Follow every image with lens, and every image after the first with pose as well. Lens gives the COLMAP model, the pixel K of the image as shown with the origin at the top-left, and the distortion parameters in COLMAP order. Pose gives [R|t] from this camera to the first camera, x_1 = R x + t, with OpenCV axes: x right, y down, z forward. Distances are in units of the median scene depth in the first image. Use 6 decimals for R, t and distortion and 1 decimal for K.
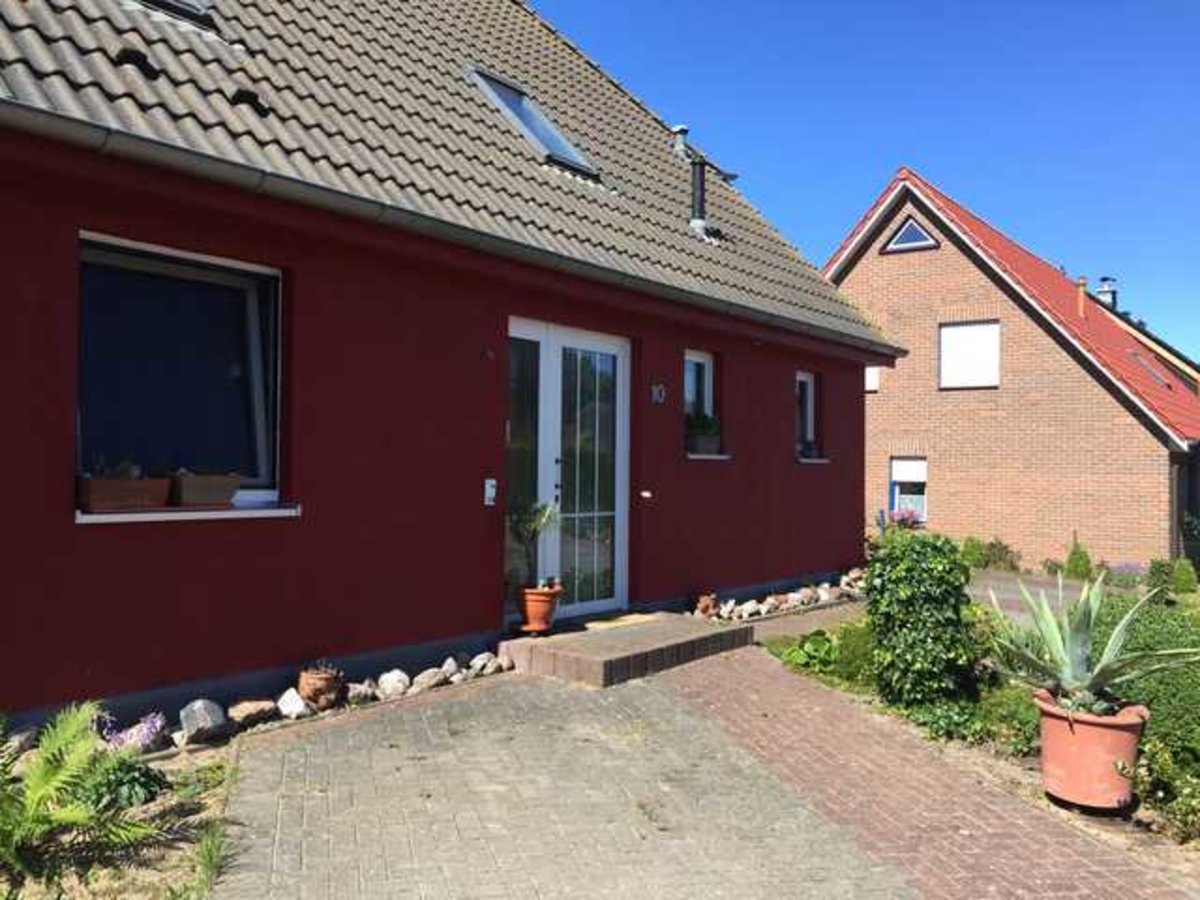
lens RADIAL K [[1047.3, 0, 594.0], [0, 1047.3, 451.9], [0, 0, 1]] dist [0.074561, -0.066603]
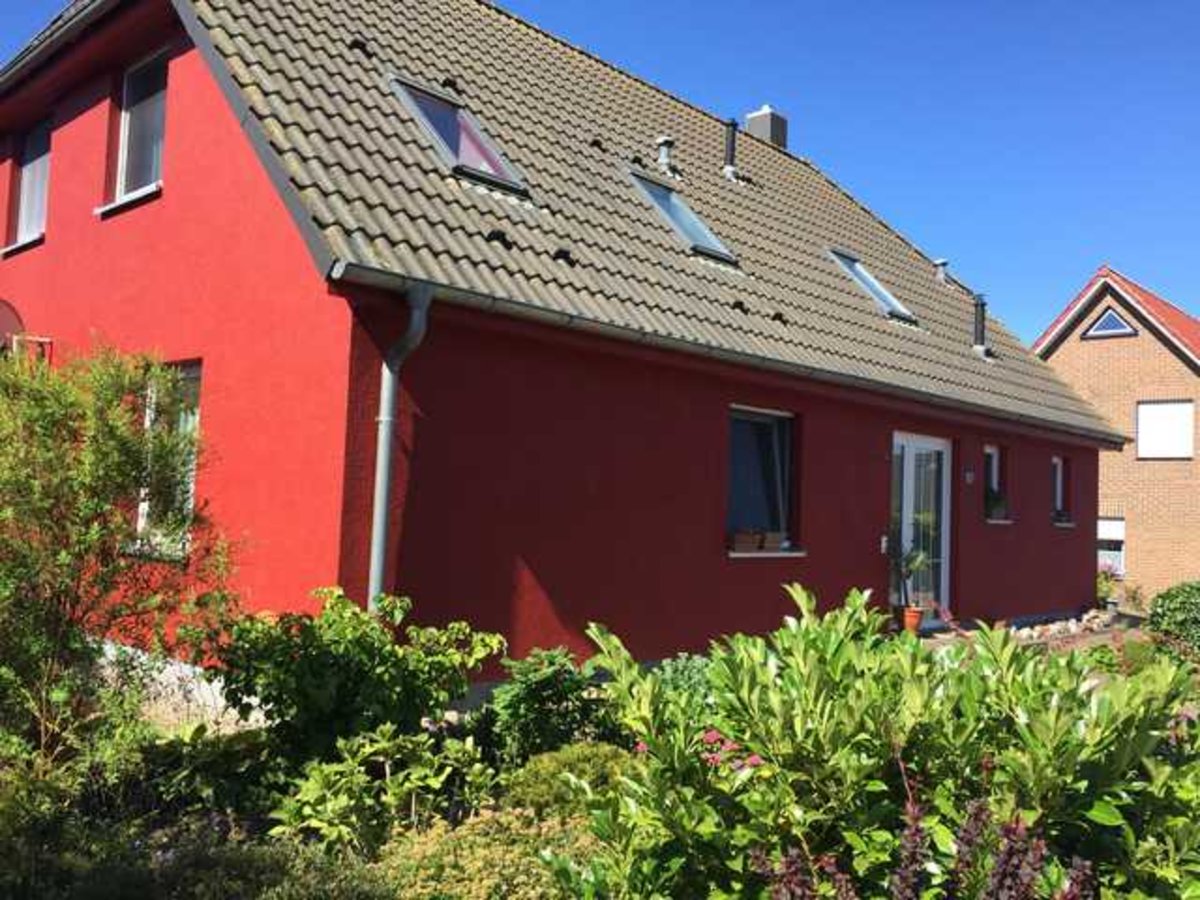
lens RADIAL K [[1047.3, 0, 603.5], [0, 1047.3, 452.3], [0, 0, 1]] dist [0.074561, -0.066603]
pose [[0.993097, 0.018889, -0.115764, -0.174480], [-0.023345, 0.999033, -0.037260, -0.016129], [0.114948, 0.039705, 0.992578, -0.318959]]
